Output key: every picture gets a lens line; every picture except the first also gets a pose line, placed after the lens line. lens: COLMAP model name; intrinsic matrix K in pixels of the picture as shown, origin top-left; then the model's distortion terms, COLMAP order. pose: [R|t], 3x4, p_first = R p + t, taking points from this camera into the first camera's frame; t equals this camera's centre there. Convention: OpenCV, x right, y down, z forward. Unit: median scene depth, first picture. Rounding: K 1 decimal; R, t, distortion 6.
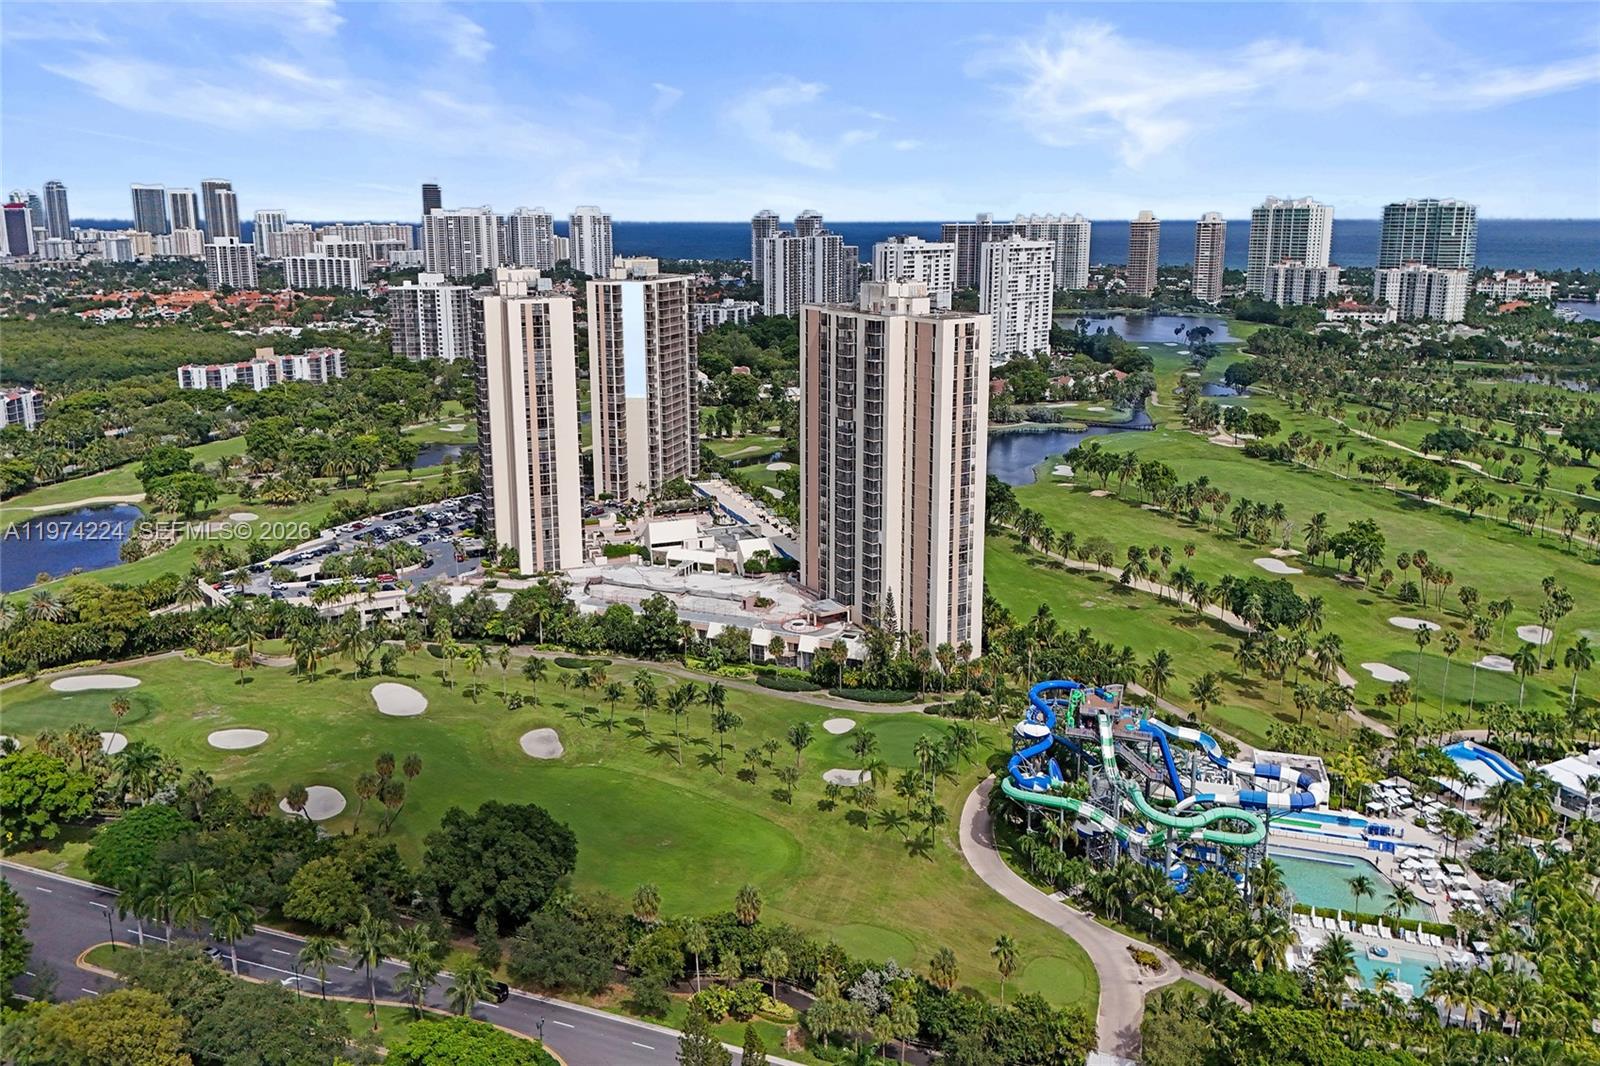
lens RADIAL K [[1113.3, 0, 799.8], [0, 1113.3, 526.1], [0, 0, 1]] dist [0.173280, -0.282349]
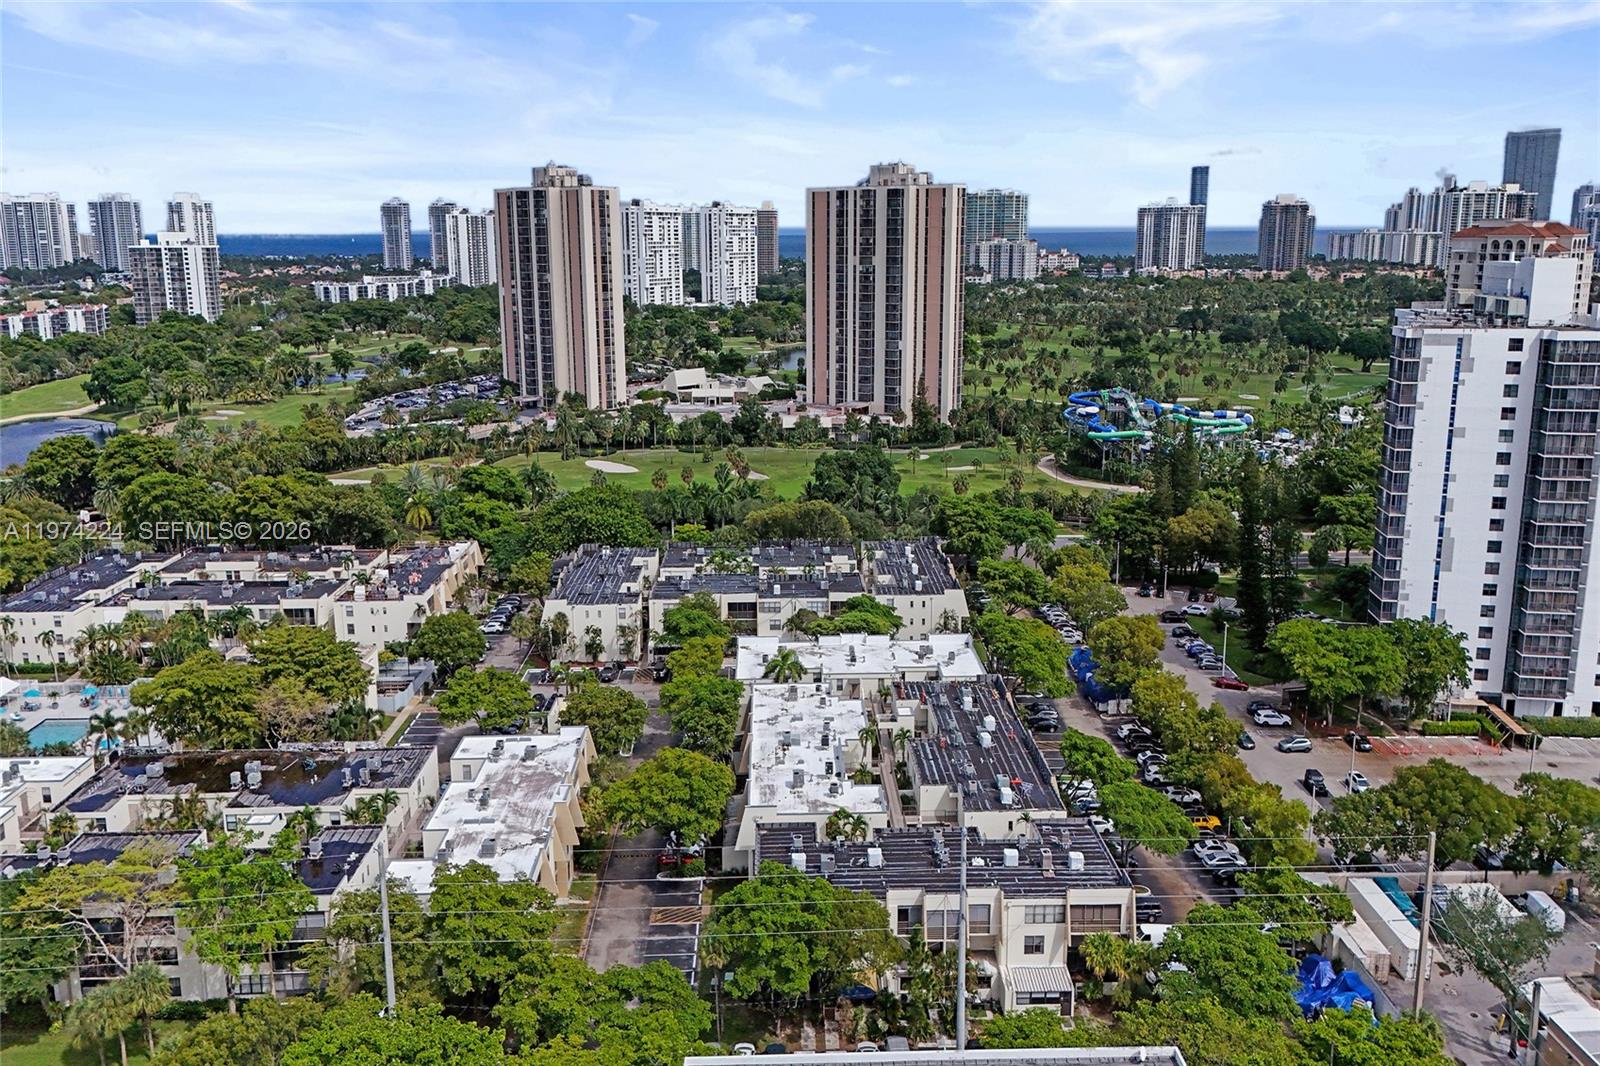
lens RADIAL K [[1126.1, 0, 802.9], [0, 1126.1, 470.9], [0, 0, 1]] dist [0.067631, -0.059362]
pose [[0.926992, -0.080210, 0.366405, -0.253002], [0.100419, 0.994279, -0.036396, 0.090996], [-0.361390, 0.070533, 0.929743, -0.121979]]
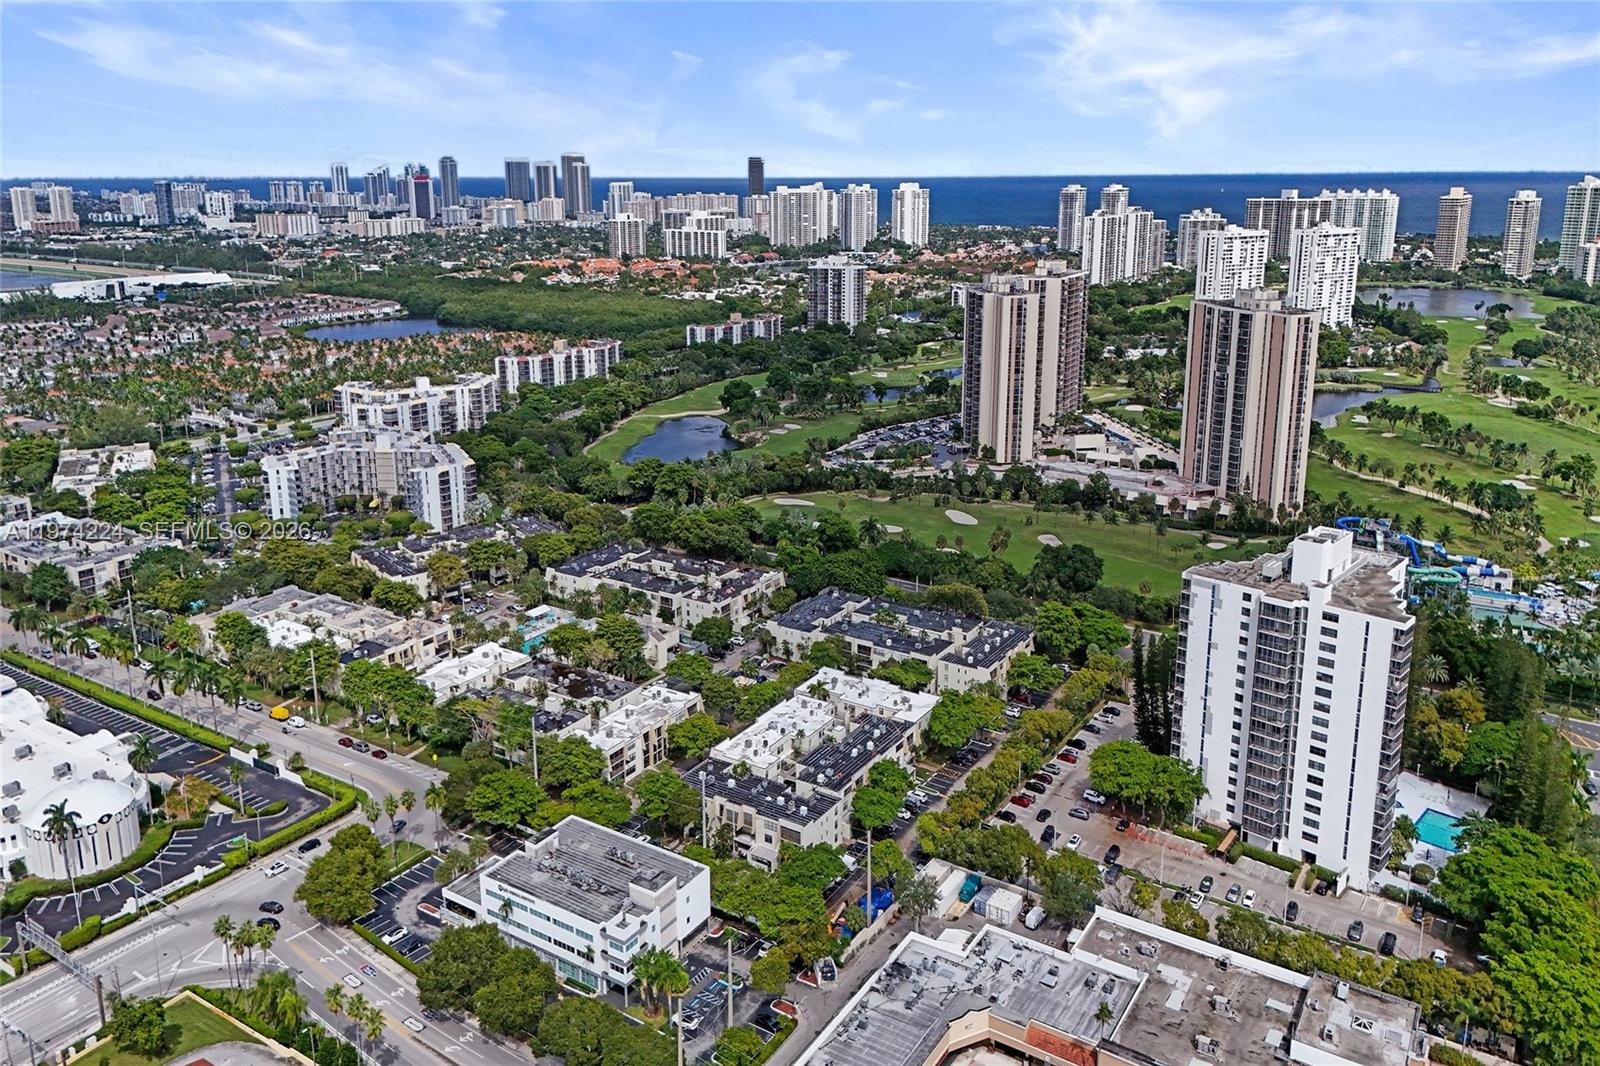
lens RADIAL K [[1123.4, 0, 845.6], [0, 1123.4, 483.8], [0, 0, 1]] dist [0.071454, -0.027113]
pose [[0.980839, 0.050257, -0.188228, -0.079649], [-0.050236, 0.998725, 0.004884, 0.039140], [0.188233, 0.004666, 0.982113, -0.330257]]
